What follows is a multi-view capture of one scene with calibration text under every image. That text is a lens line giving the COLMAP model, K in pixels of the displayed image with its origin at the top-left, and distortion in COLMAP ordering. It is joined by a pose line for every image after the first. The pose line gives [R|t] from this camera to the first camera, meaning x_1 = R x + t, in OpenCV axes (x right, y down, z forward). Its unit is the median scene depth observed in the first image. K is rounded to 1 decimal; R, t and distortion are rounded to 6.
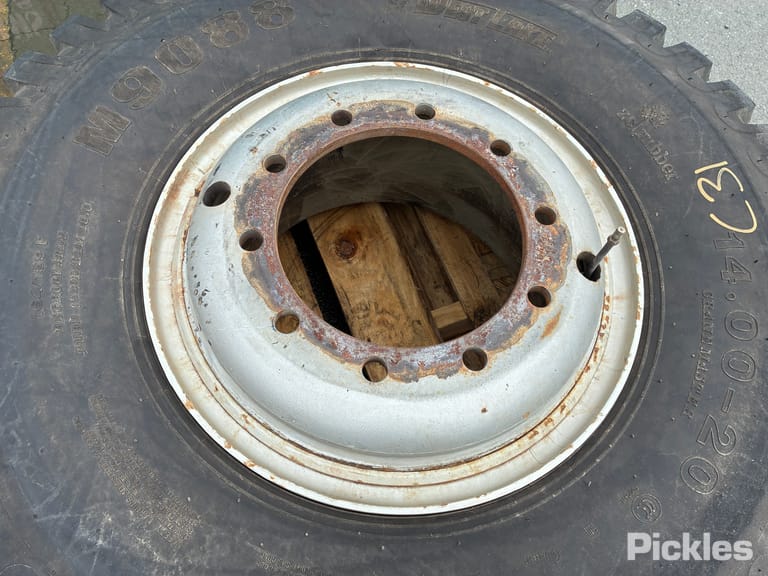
lens RADIAL K [[572.2, 0, 384.0], [0, 572.2, 282.6], [0, 0, 1]] dist [0.046734, -0.071355]
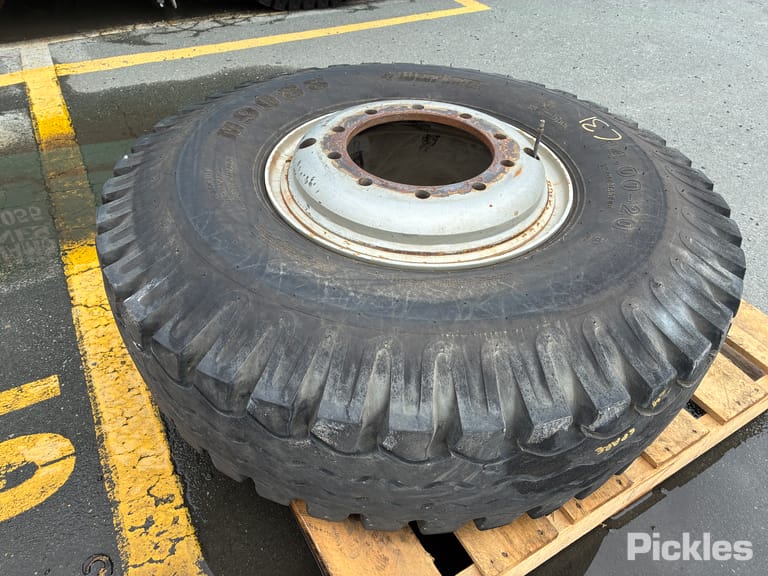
lens RADIAL K [[572.2, 0, 384.0], [0, 572.2, 282.6], [0, 0, 1]] dist [0.046734, -0.071355]
pose [[0.986691, -0.128081, 0.100184, -0.299034], [0.157329, 0.907671, -0.389078, 0.928209], [-0.041100, 0.399661, 0.915741, -0.394103]]
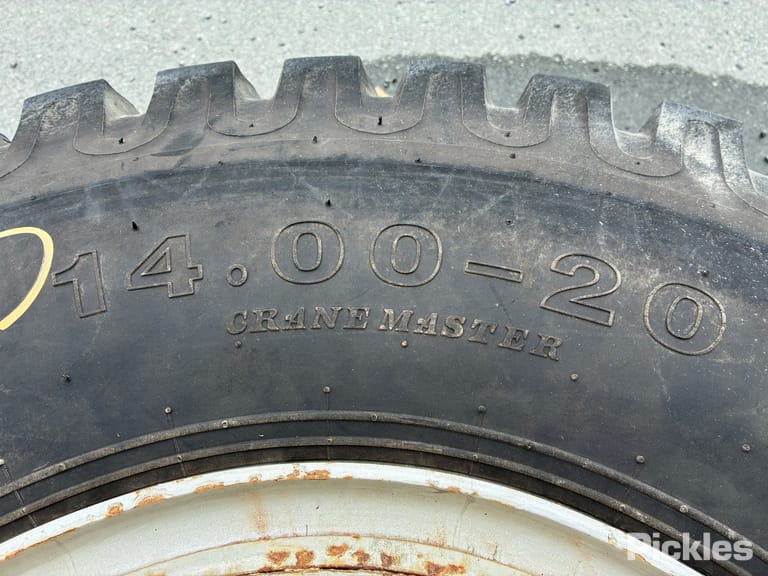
lens RADIAL K [[572.2, 0, 384.0], [0, 572.2, 282.6], [0, 0, 1]] dist [0.046734, -0.071355]
pose [[-0.291647, -0.862628, 0.413298, 0.403311], [0.858569, -0.045607, 0.510666, -0.103237], [-0.421665, 0.503779, 0.753926, 0.660133]]
